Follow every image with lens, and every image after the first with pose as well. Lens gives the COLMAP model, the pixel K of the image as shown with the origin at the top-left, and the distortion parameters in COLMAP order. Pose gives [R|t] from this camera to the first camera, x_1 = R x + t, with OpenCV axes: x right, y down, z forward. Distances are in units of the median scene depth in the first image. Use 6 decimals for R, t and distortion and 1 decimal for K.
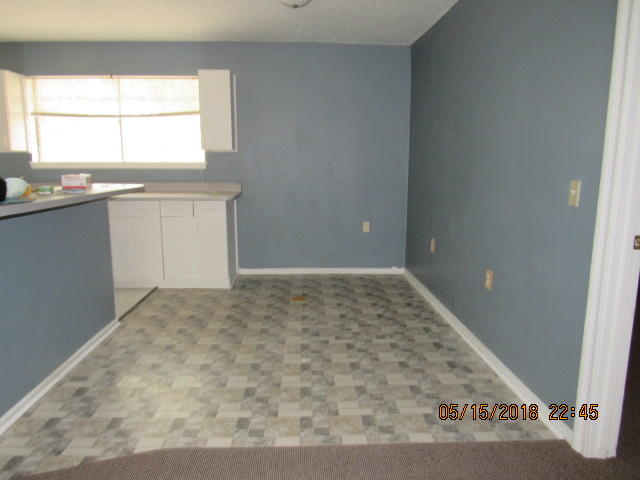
lens RADIAL K [[458.4, 0, 319.7], [0, 458.4, 238.5], [0, 0, 1]] dist [-0.032636, -0.005475]
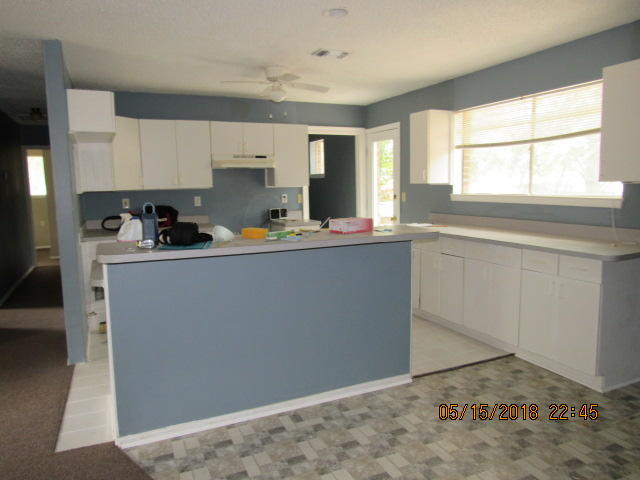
lens RADIAL K [[458.4, 0, 319.8], [0, 458.4, 242.1], [0, 0, 1]] dist [-0.032636, -0.005475]
pose [[0.360073, 0.109396, -0.926488, 0.241547], [-0.127080, 0.989596, 0.067459, -0.097905], [0.924229, 0.093447, 0.370229, 0.363685]]
